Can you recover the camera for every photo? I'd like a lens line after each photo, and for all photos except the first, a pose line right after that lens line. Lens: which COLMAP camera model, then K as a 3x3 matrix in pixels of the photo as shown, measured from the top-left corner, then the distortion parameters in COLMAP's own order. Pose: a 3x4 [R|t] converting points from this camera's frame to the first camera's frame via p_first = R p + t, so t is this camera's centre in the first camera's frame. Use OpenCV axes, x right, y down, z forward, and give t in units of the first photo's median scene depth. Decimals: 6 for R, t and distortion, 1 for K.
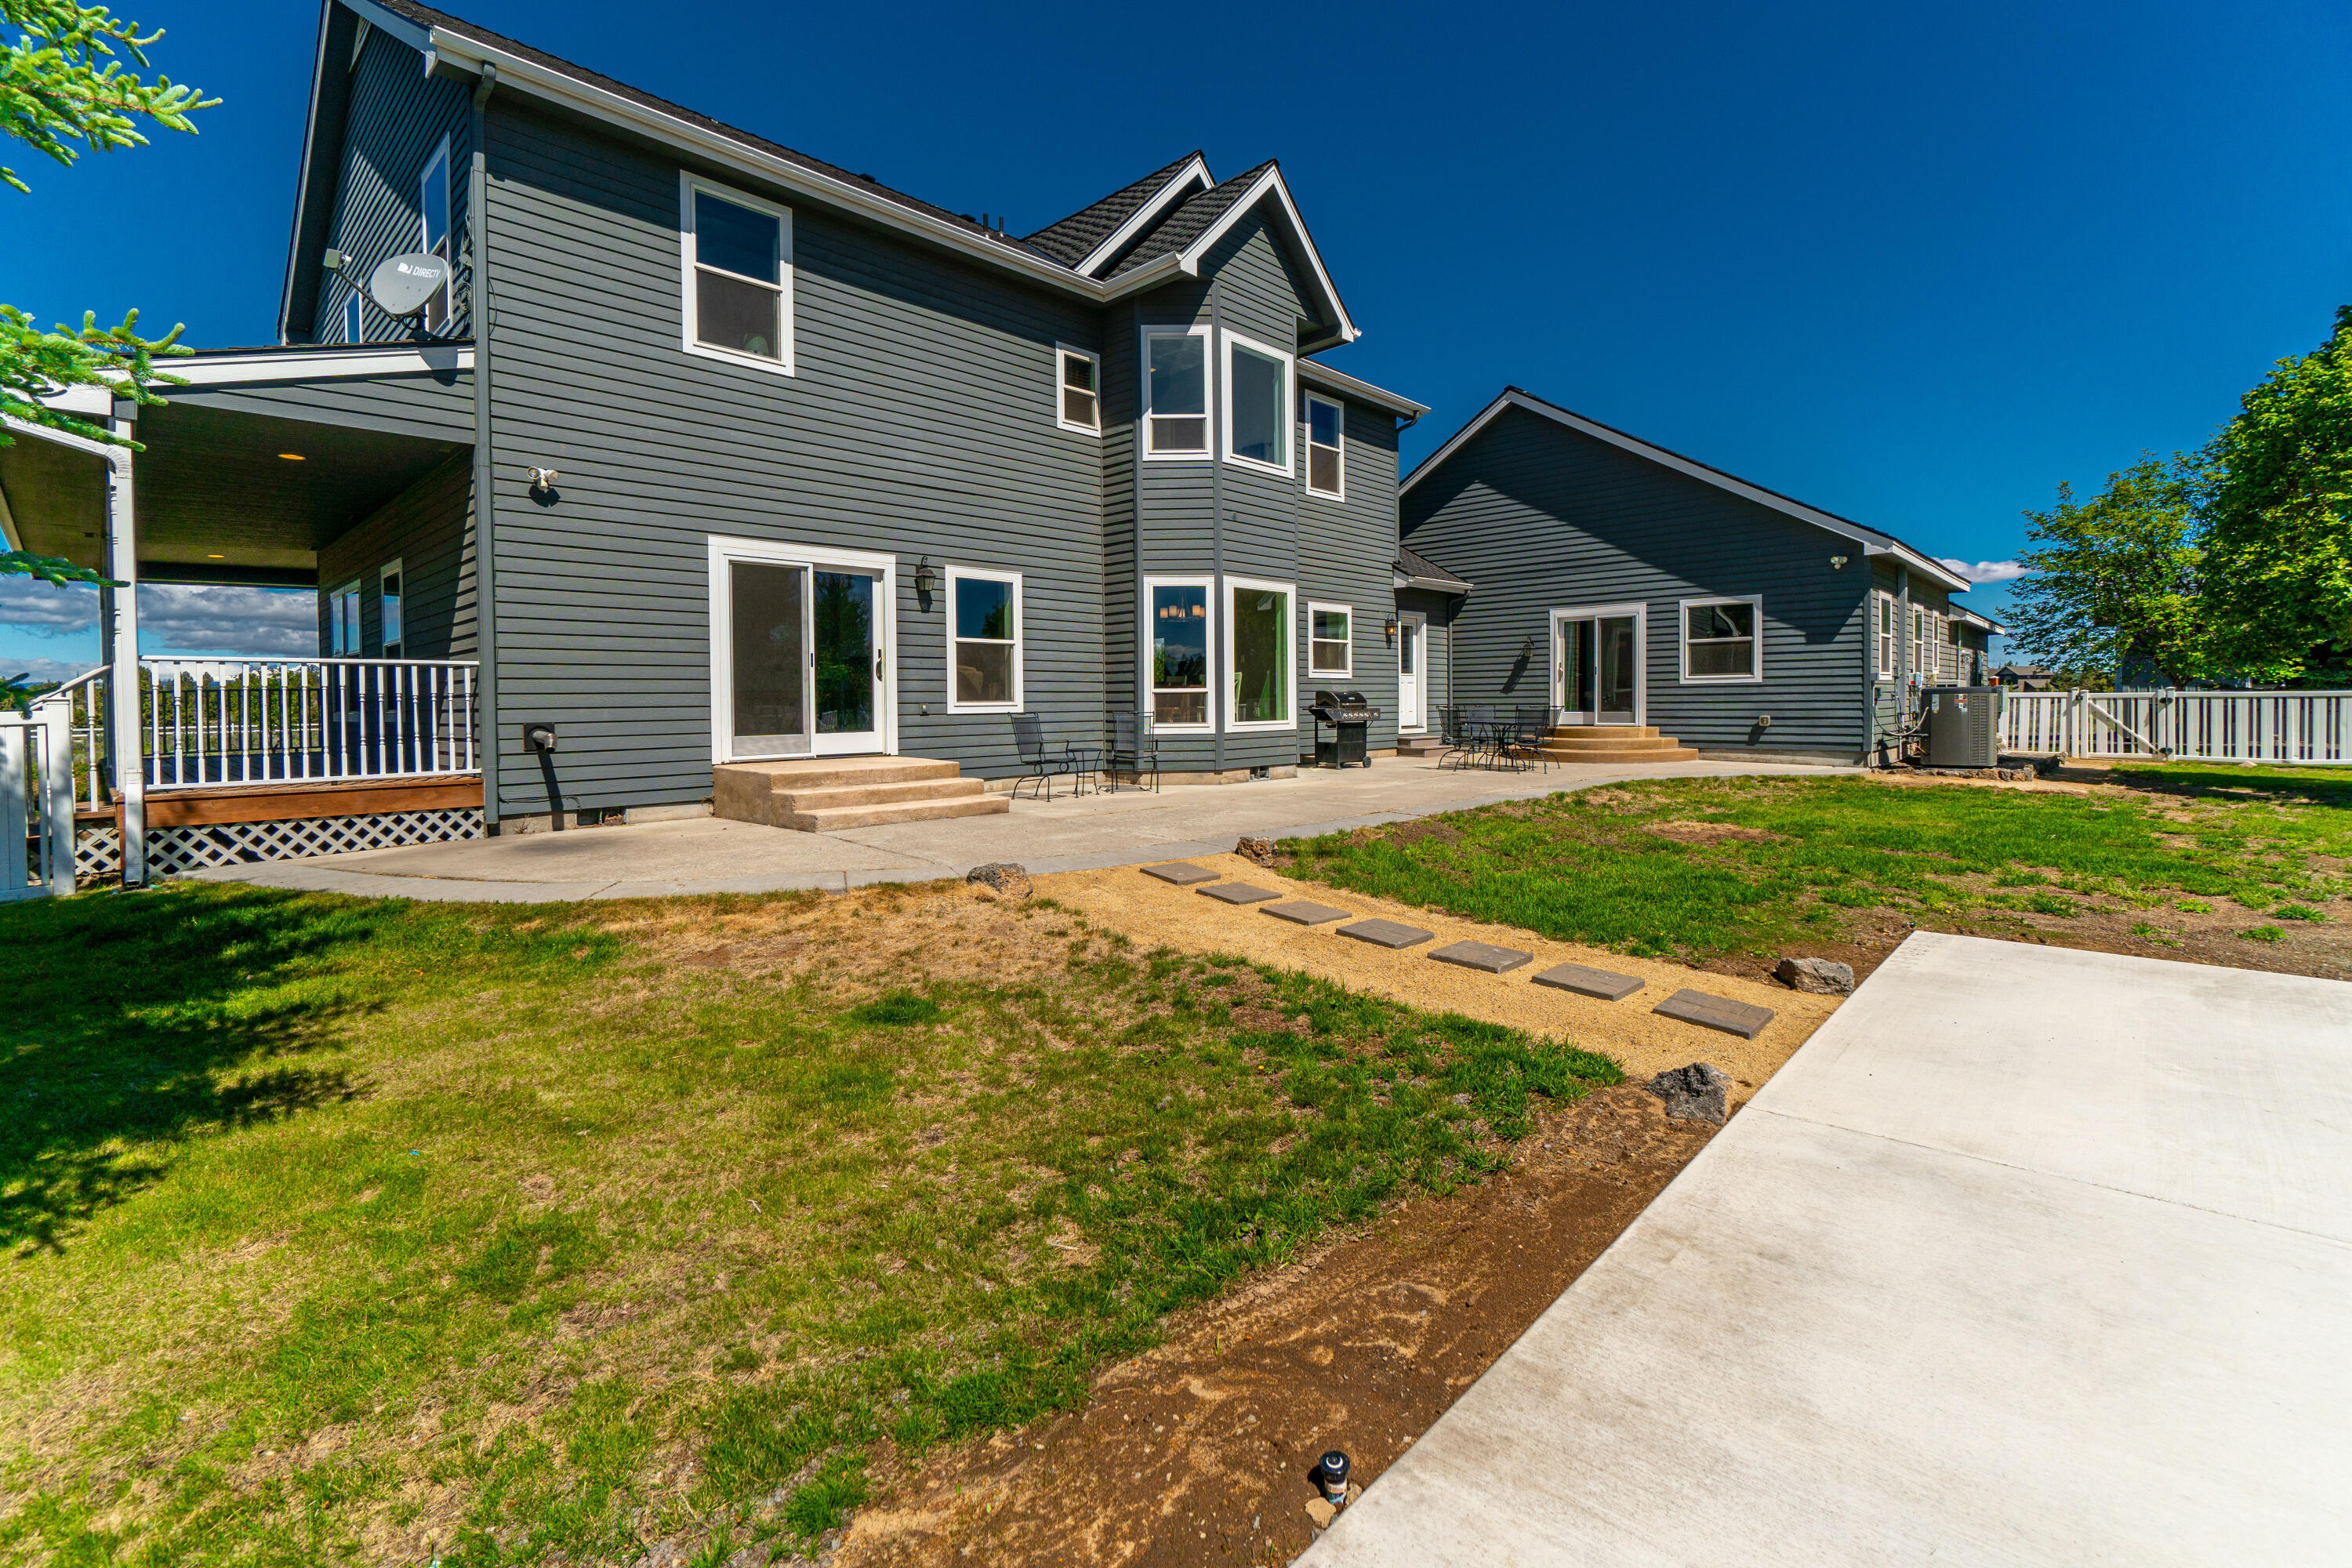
lens RADIAL K [[1031.1, 0, 1173.4], [0, 1031.1, 758.0], [0, 0, 1]] dist [-0.029646, -0.000122]
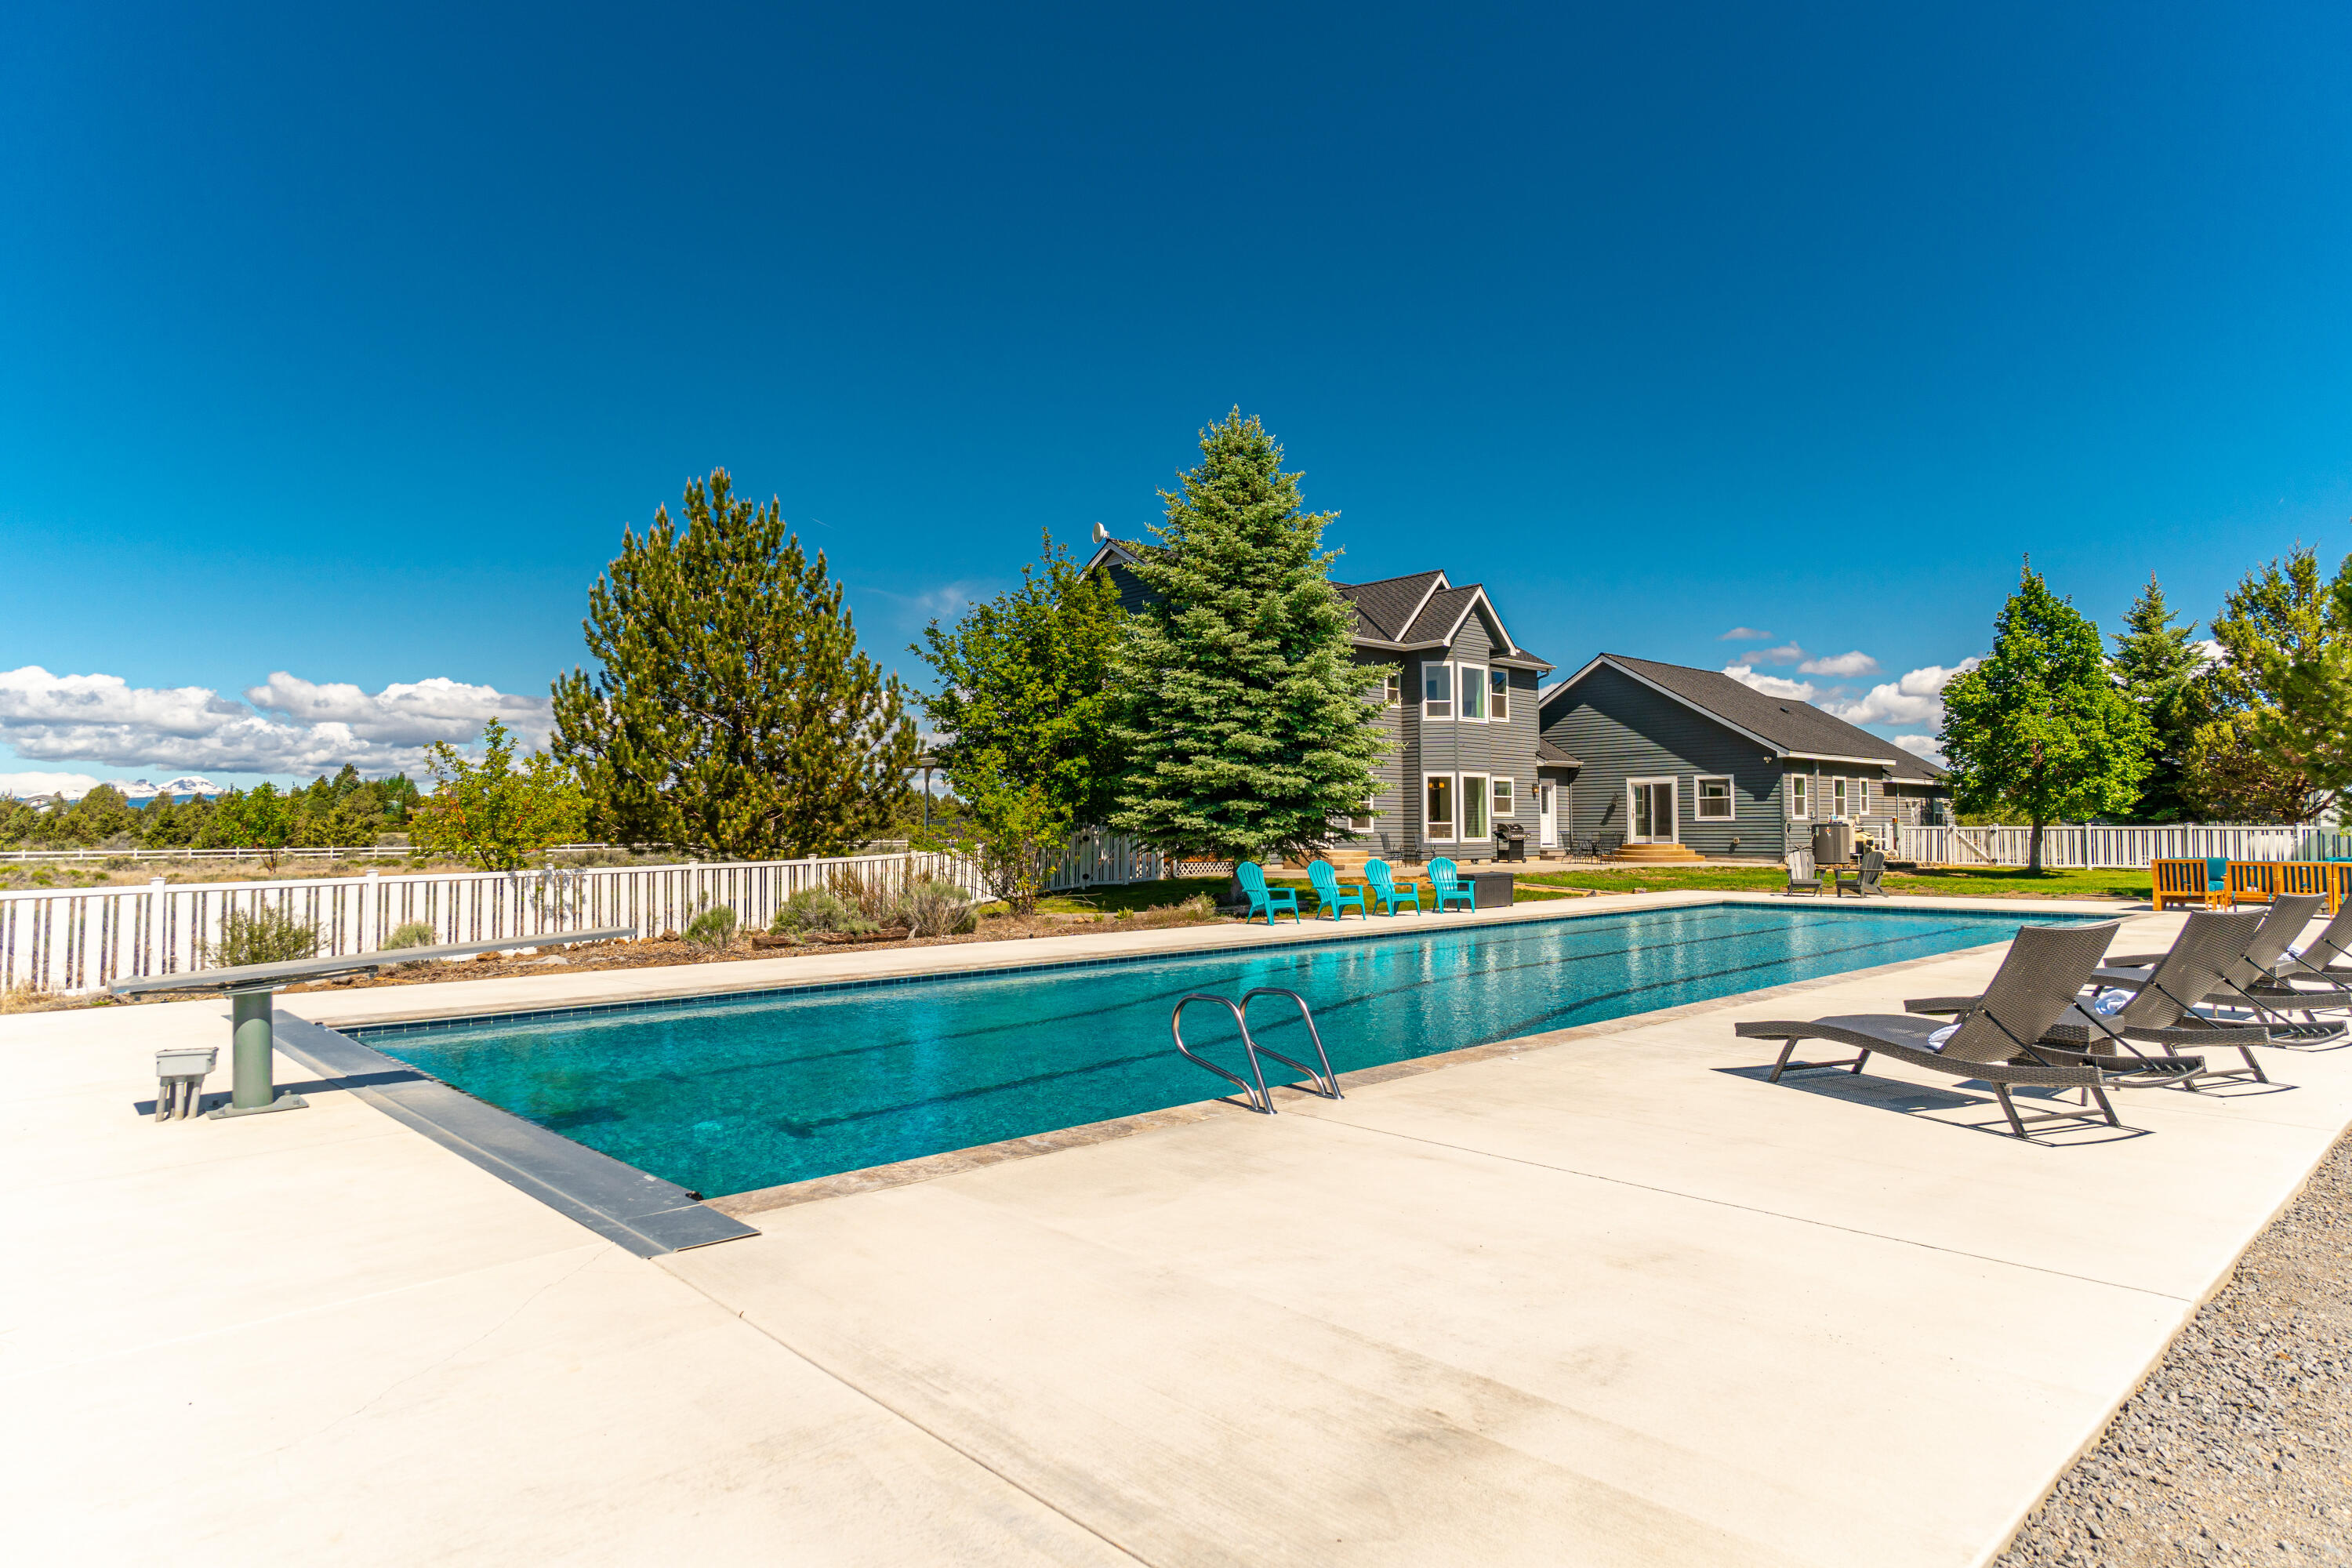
lens RADIAL K [[1293.0, 0, 1176.0], [0, 1293.0, 784.0], [0, 0, 1]] dist [0.001836, 0.000015]
pose [[0.998153, 0.004849, -0.060554, -0.332409], [-0.010316, 0.995861, -0.090302, 0.090706], [0.059865, 0.090760, 0.994072, -1.531240]]
